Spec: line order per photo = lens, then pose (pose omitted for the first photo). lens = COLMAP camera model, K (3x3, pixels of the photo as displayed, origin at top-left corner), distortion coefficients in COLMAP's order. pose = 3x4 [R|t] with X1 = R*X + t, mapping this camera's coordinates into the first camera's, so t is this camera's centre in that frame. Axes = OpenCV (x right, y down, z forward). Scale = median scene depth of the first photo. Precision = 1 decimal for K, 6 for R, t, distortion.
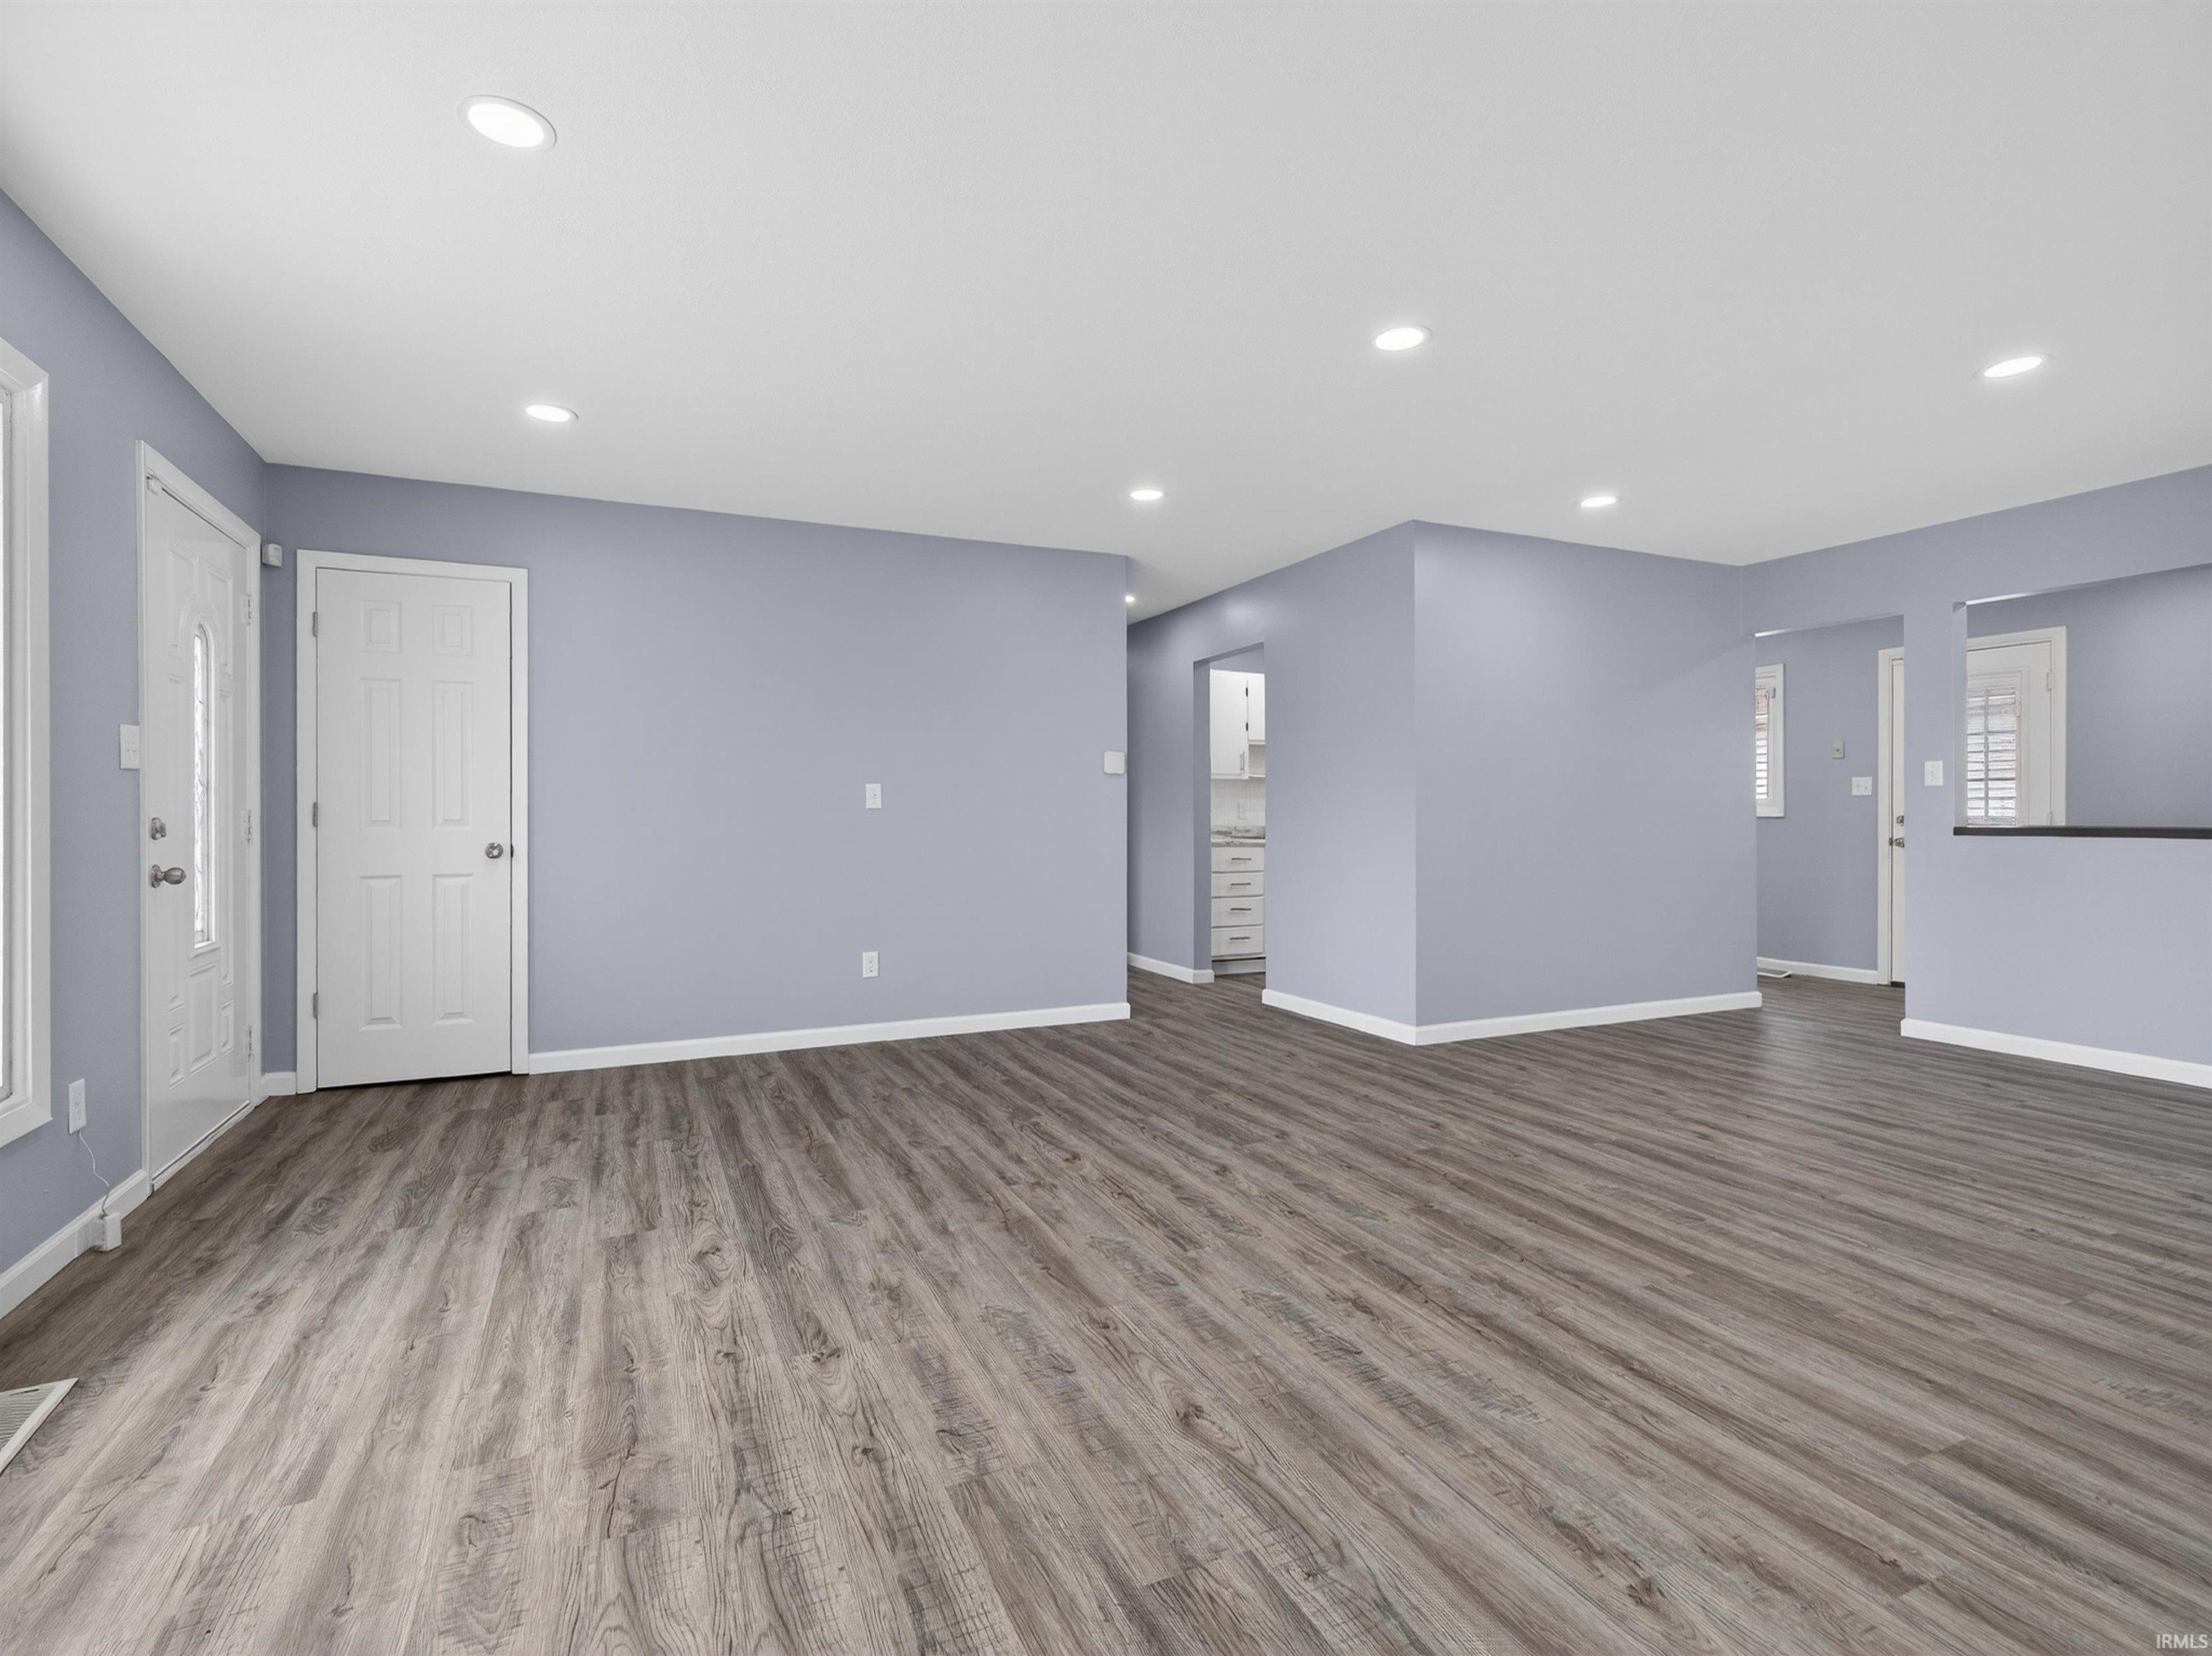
lens RADIAL K [[1044.3, 0, 1090.8], [0, 1044.3, 829.4], [0, 0, 1]] dist [-0.002770, -0.000872]
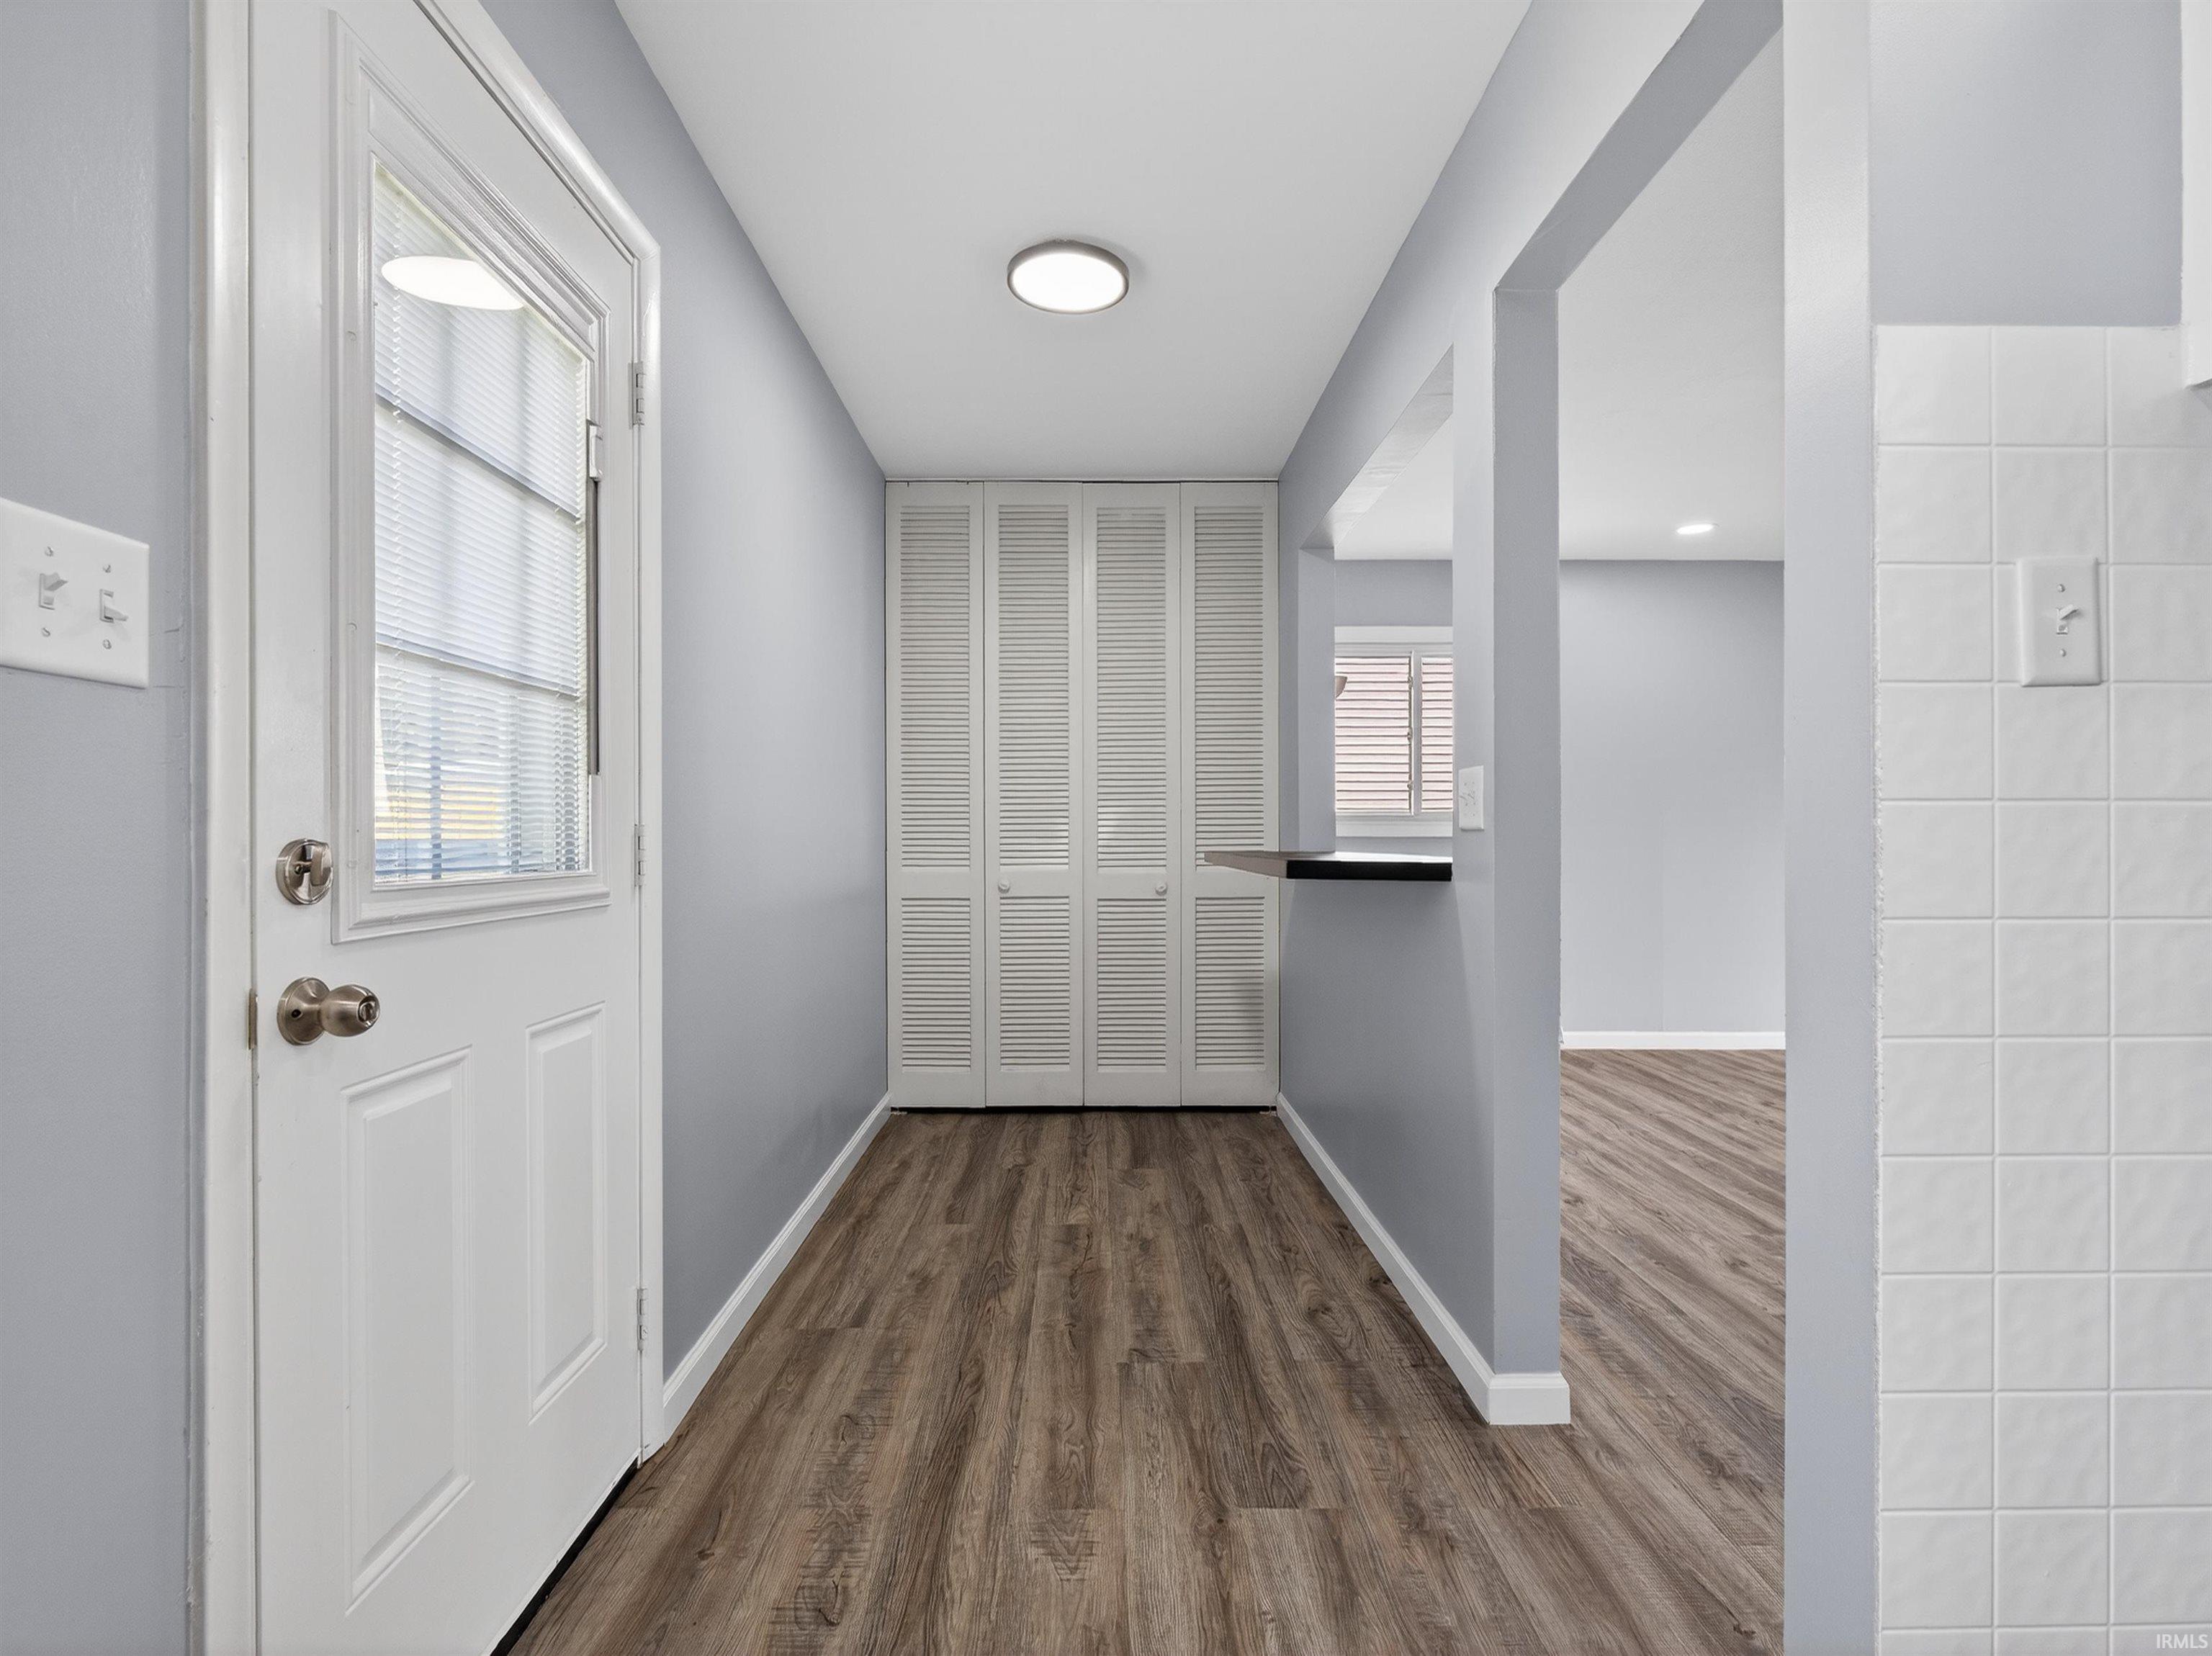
lens RADIAL K [[1049.6, 0, 1089.4], [0, 1049.6, 827.5], [0, 0, 1]] dist [-0.001402, -0.000843]
pose [[-0.910871, 0.004841, 0.412663, 1.370742], [0.007663, 0.999957, 0.005183, -0.034113], [-0.412620, 0.007883, -0.910869, 2.490537]]
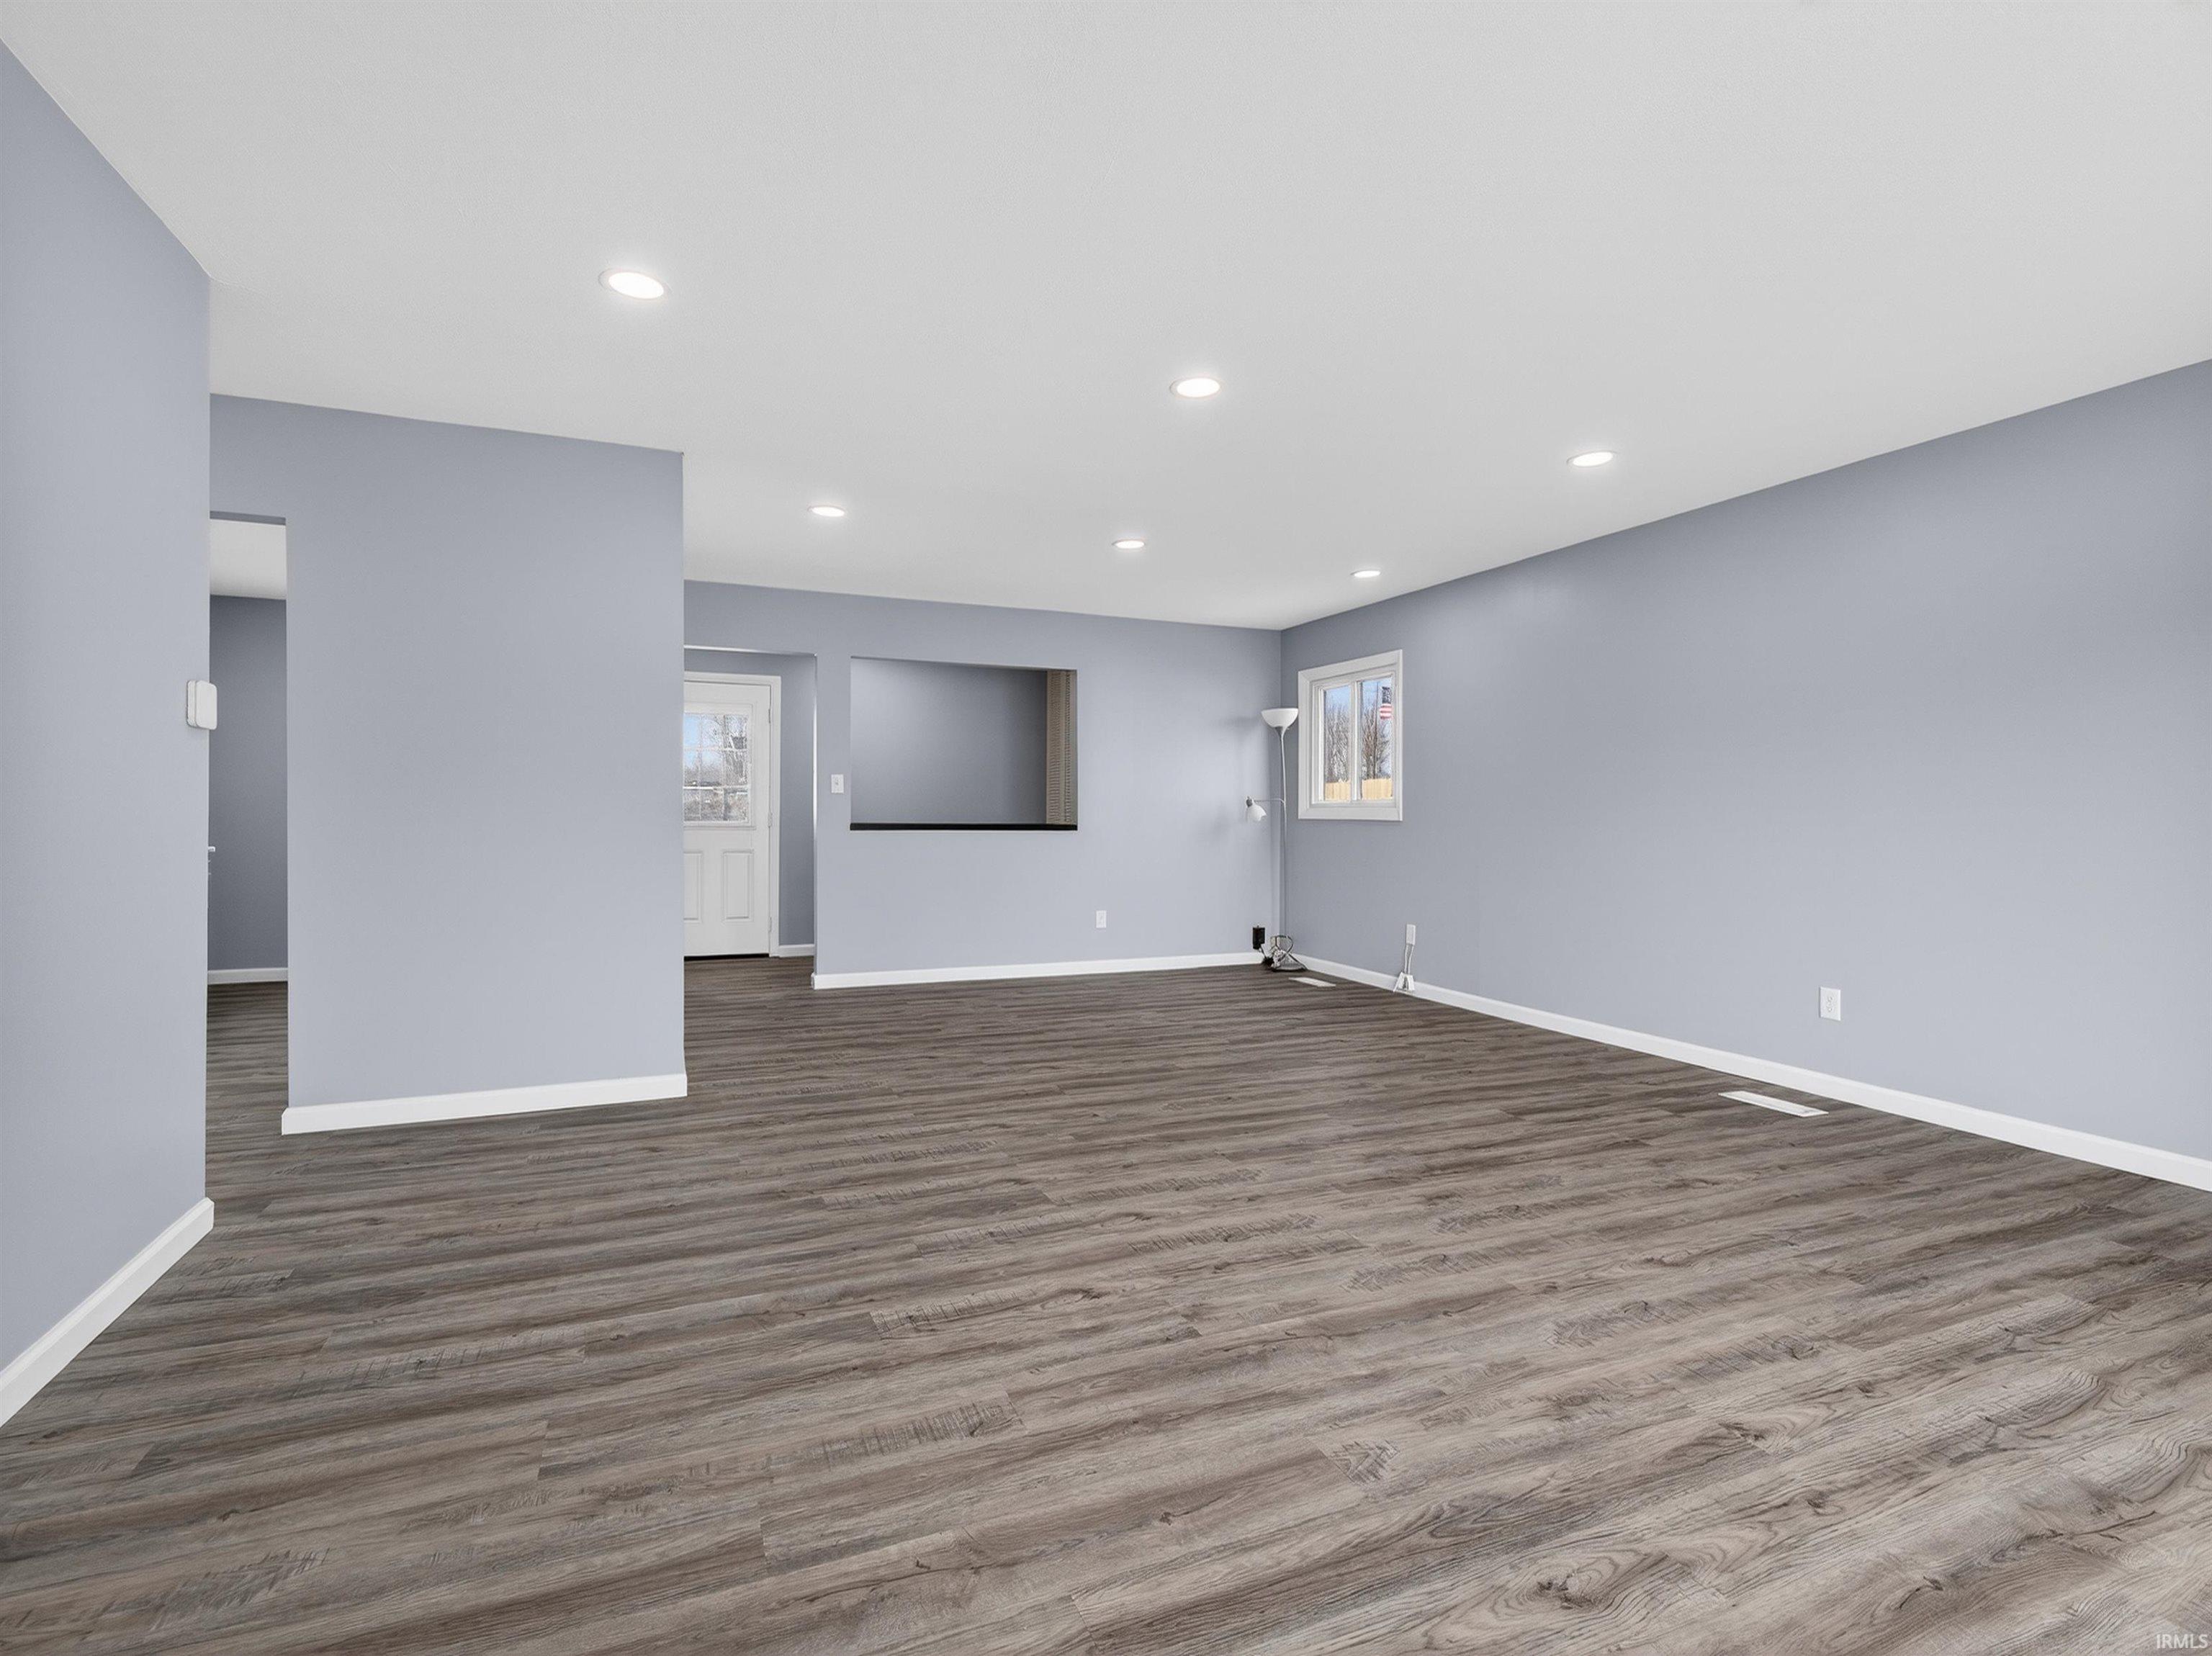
lens RADIAL K [[1046.4, 0, 1080.5], [0, 1046.4, 803.9], [0, 0, 1]] dist [-0.002082, -0.001781]
pose [[0.038448, 0.010811, 0.999202, -0.847549], [0.008363, 0.999903, -0.011141, -0.018124], [-0.999226, 0.008785, 0.038354, 1.107008]]
